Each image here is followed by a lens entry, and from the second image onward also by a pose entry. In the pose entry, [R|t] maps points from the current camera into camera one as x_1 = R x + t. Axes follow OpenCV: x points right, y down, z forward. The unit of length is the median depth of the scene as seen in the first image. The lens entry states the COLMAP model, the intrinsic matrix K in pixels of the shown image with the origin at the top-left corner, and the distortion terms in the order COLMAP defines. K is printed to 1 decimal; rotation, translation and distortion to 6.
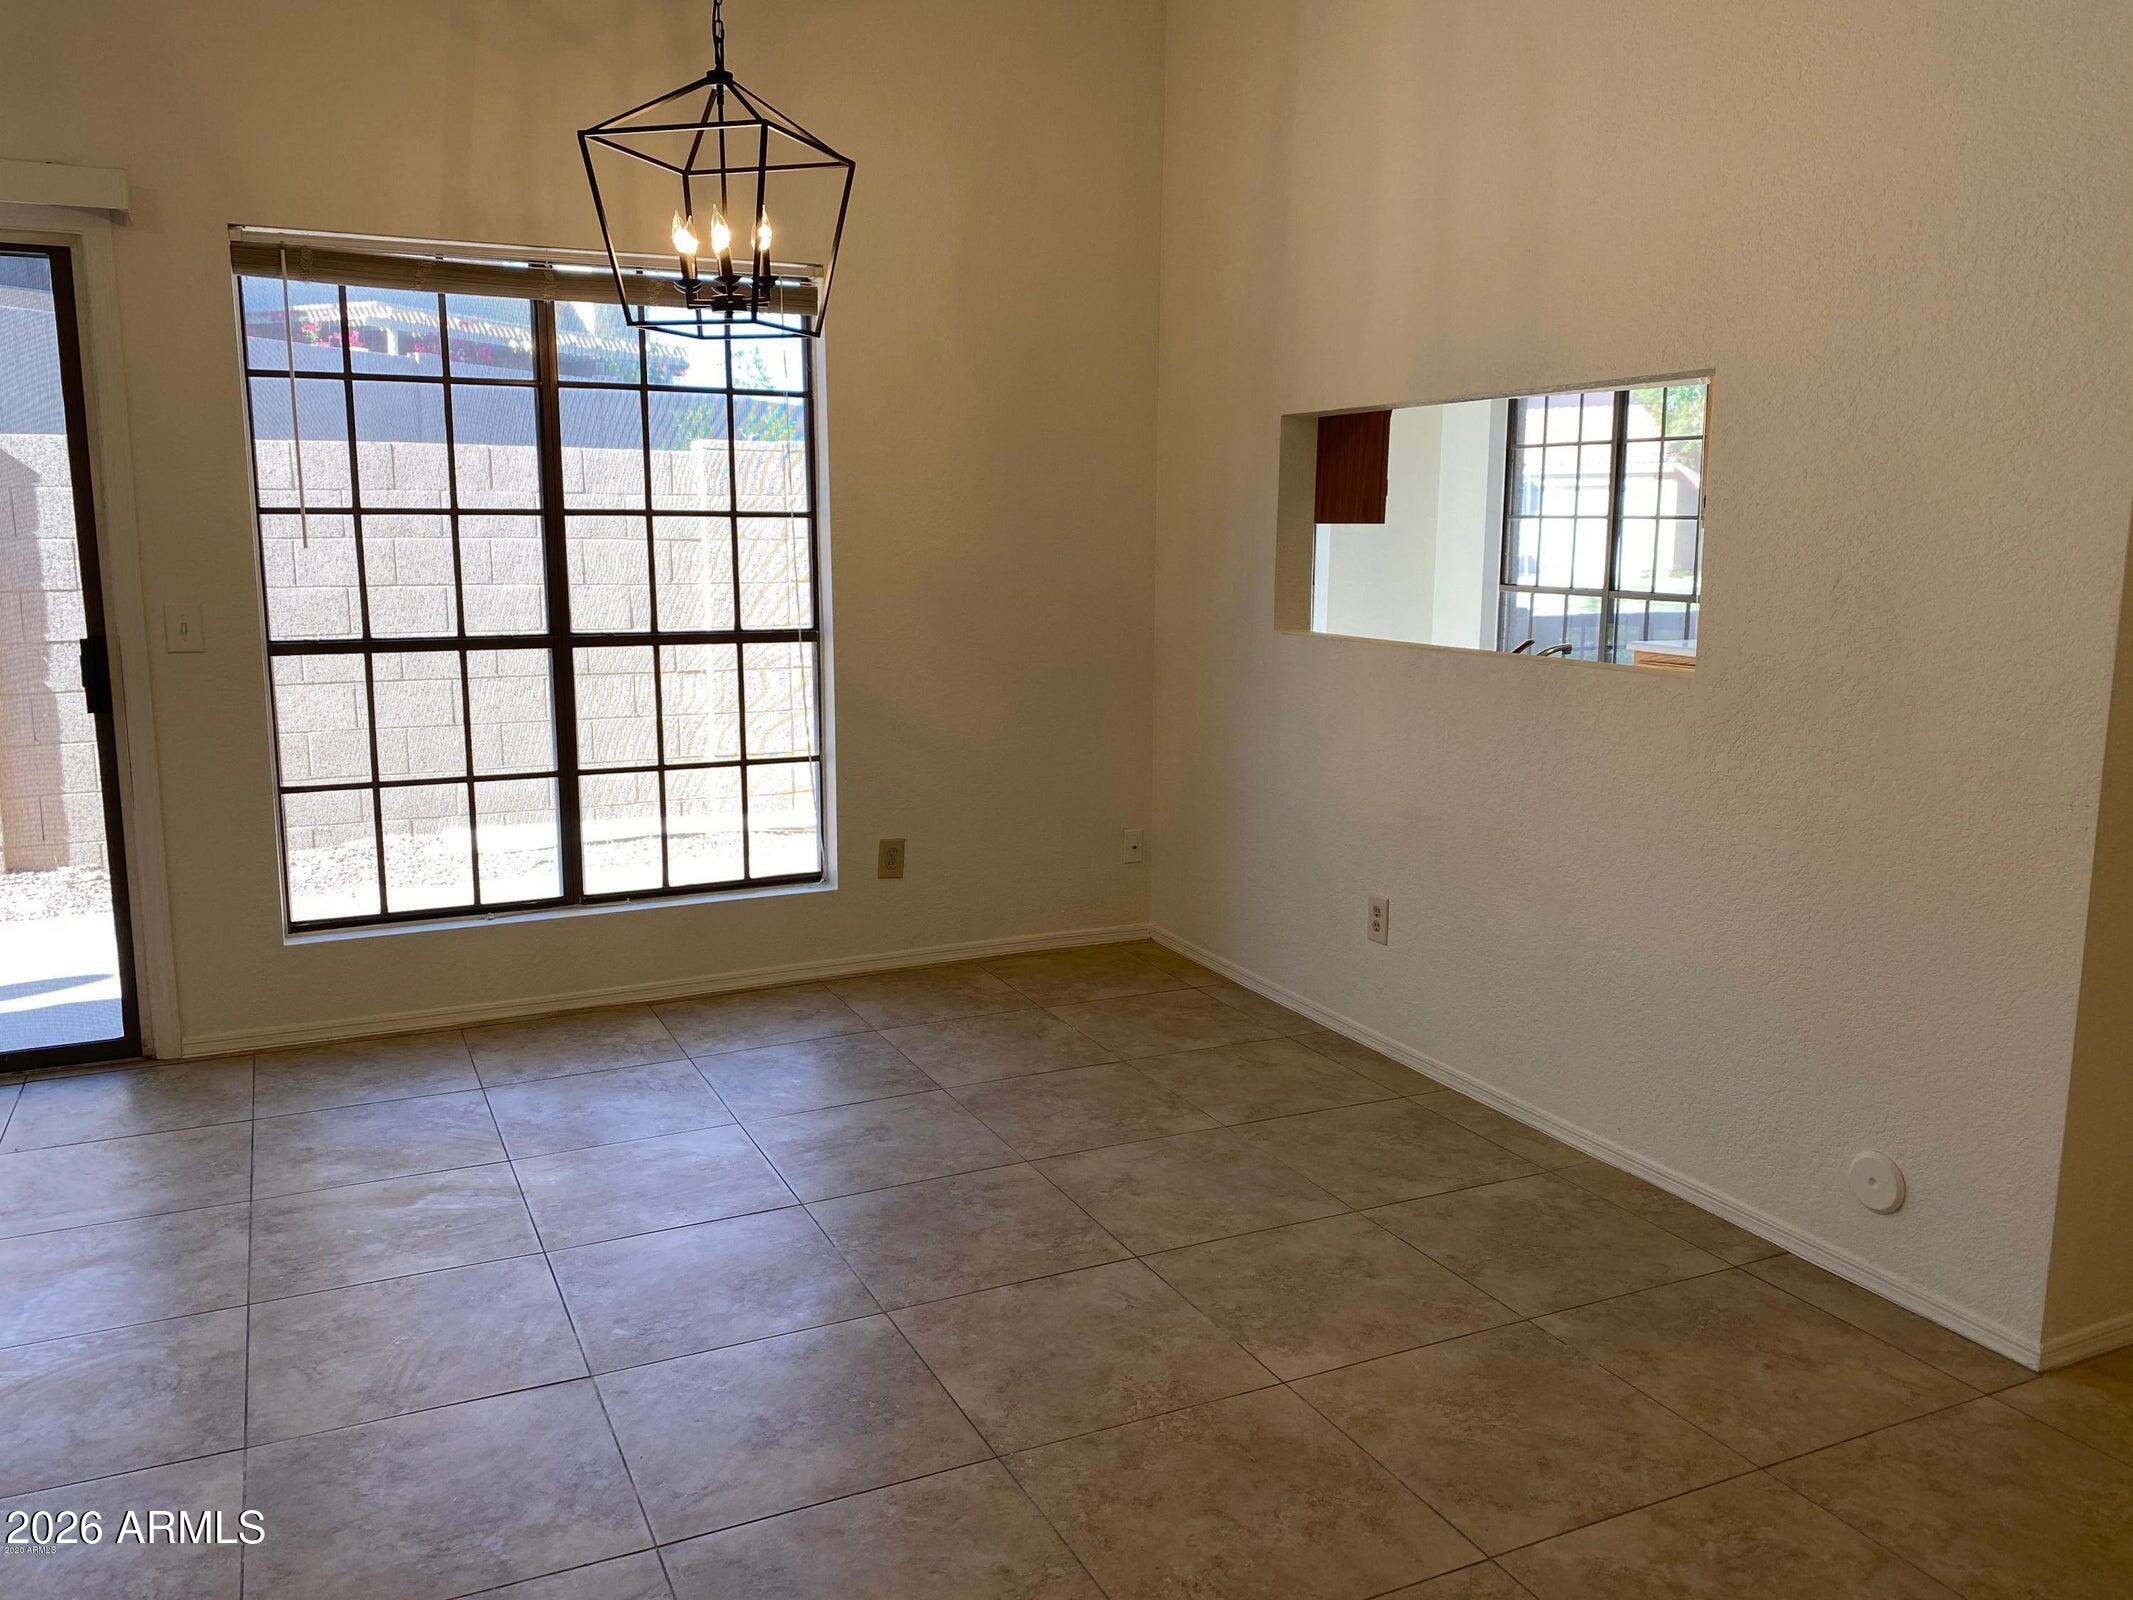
lens RADIAL K [[1644.3, 0, 1056.1], [0, 1644.3, 802.1], [0, 0, 1]] dist [-0.009190, 0.001081]
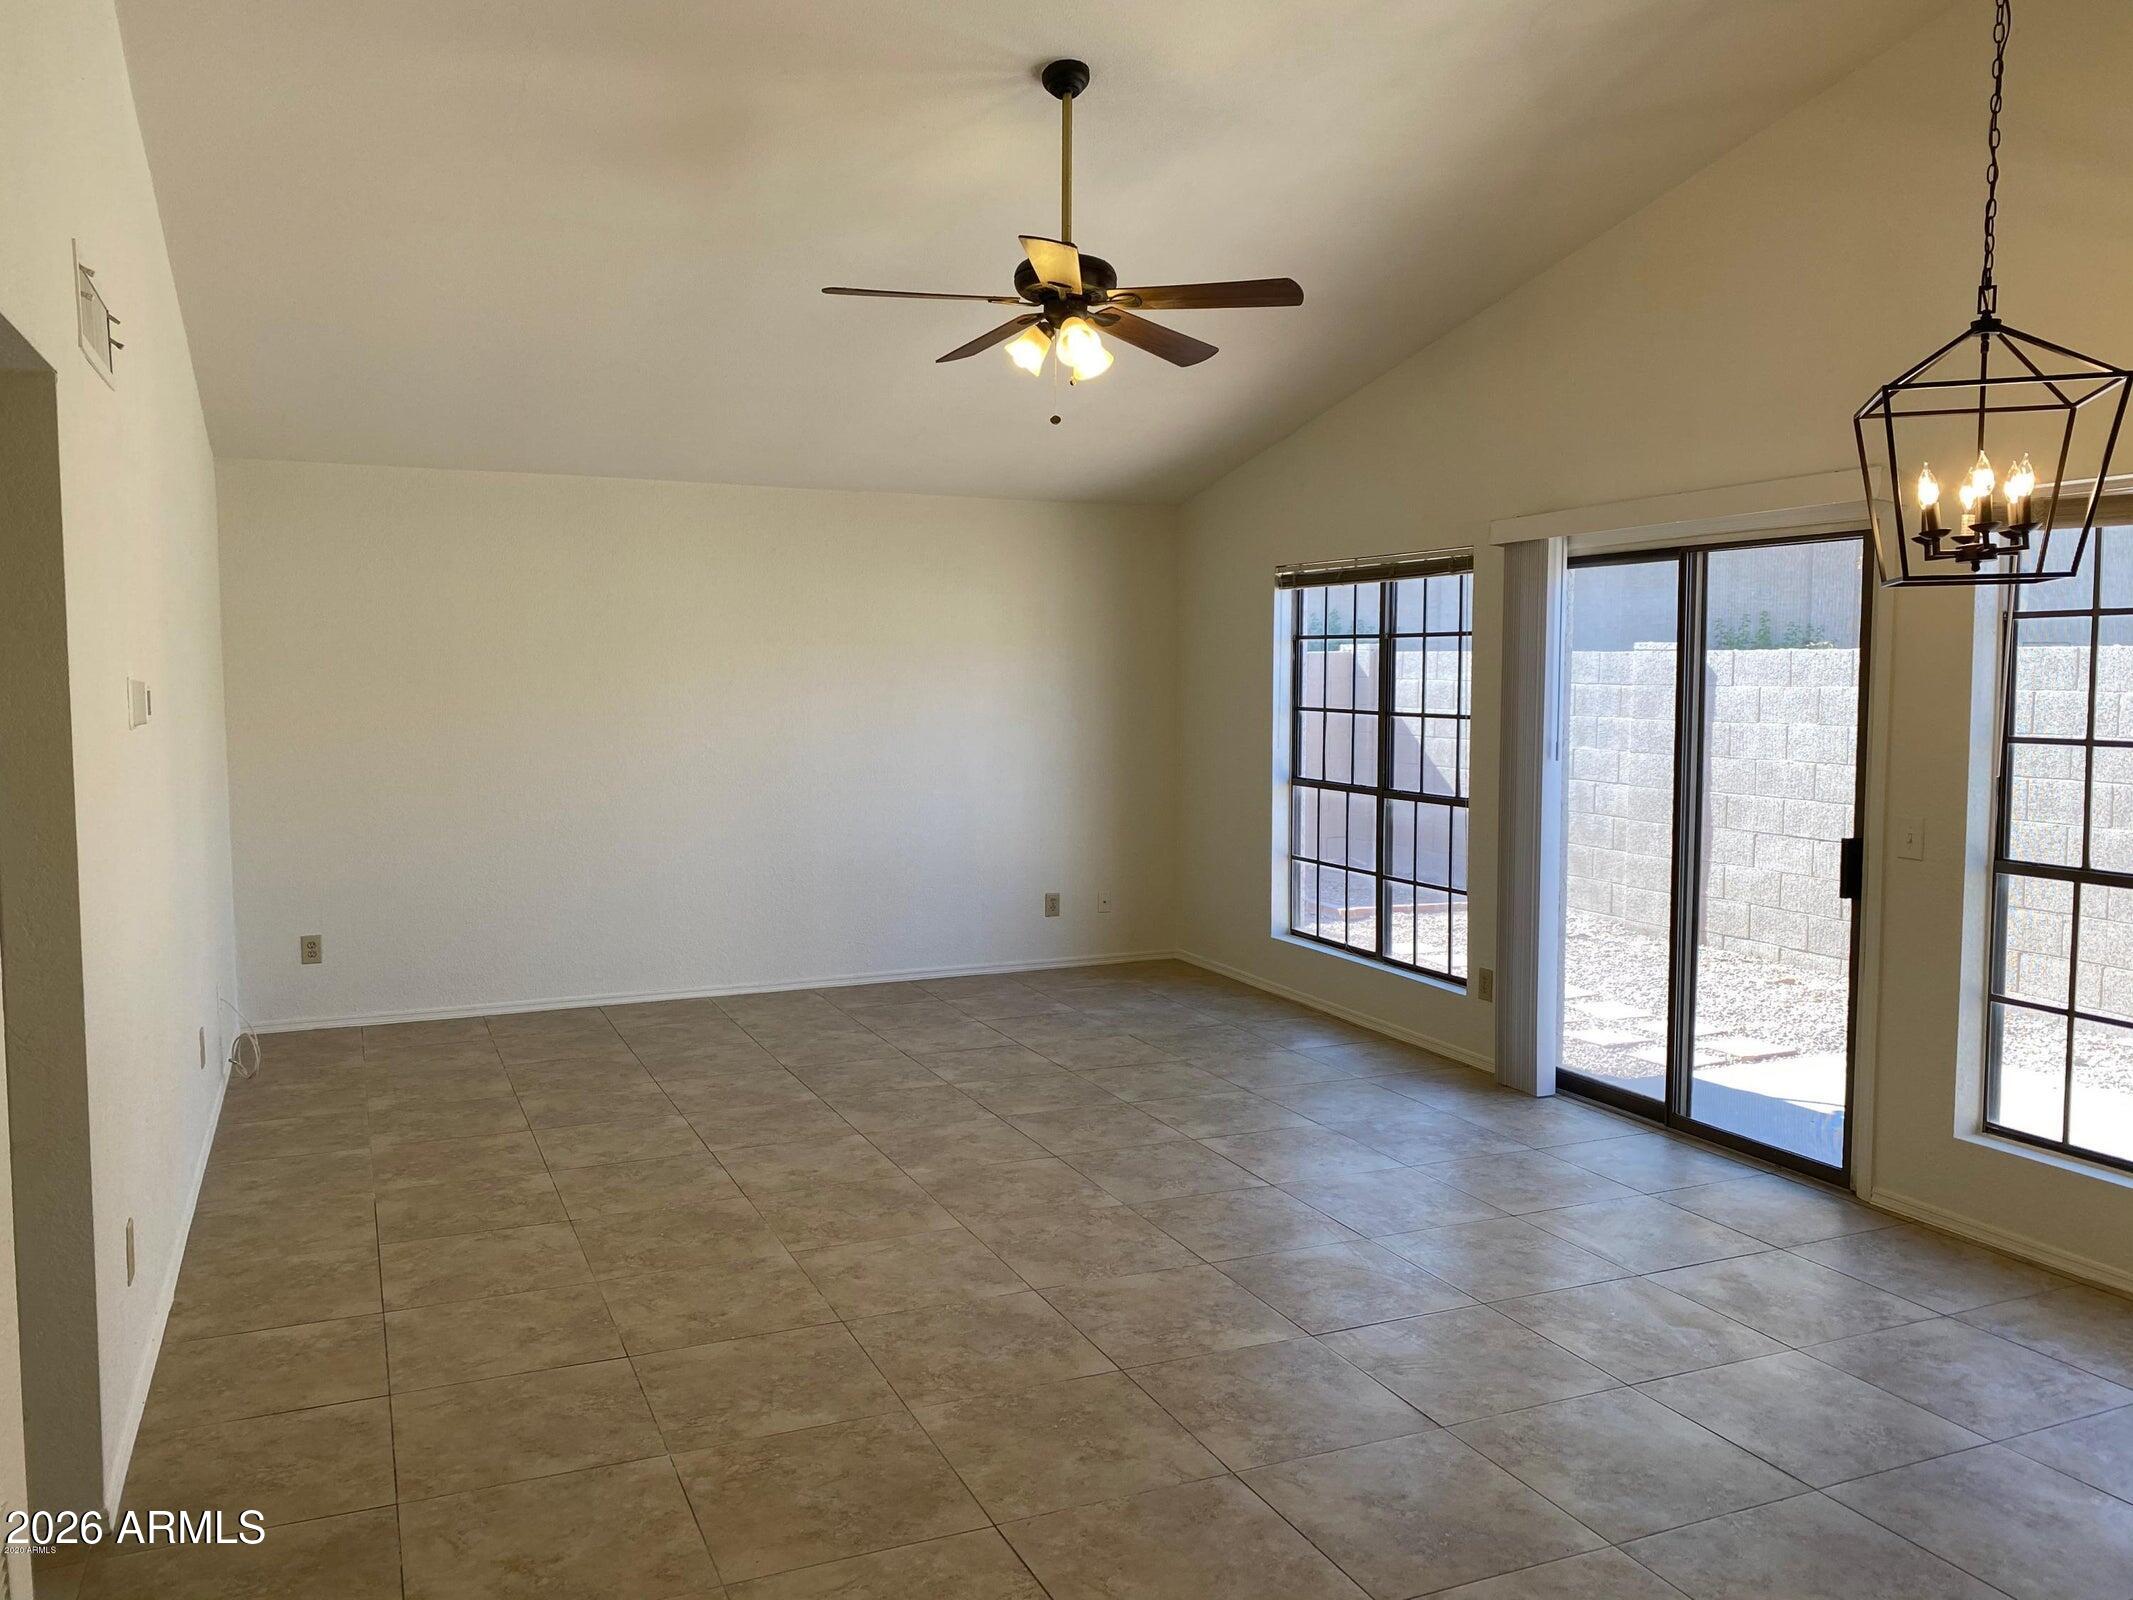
lens RADIAL K [[1644.3, 0, 1064.4], [0, 1644.3, 799.7], [0, 0, 1]] dist [-0.009190, 0.001081]
pose [[-0.040864, 0.075321, -0.996322, 0.657551], [-0.173378, 0.981493, 0.081311, -0.125531], [0.984007, 0.176063, -0.027048, 0.445141]]
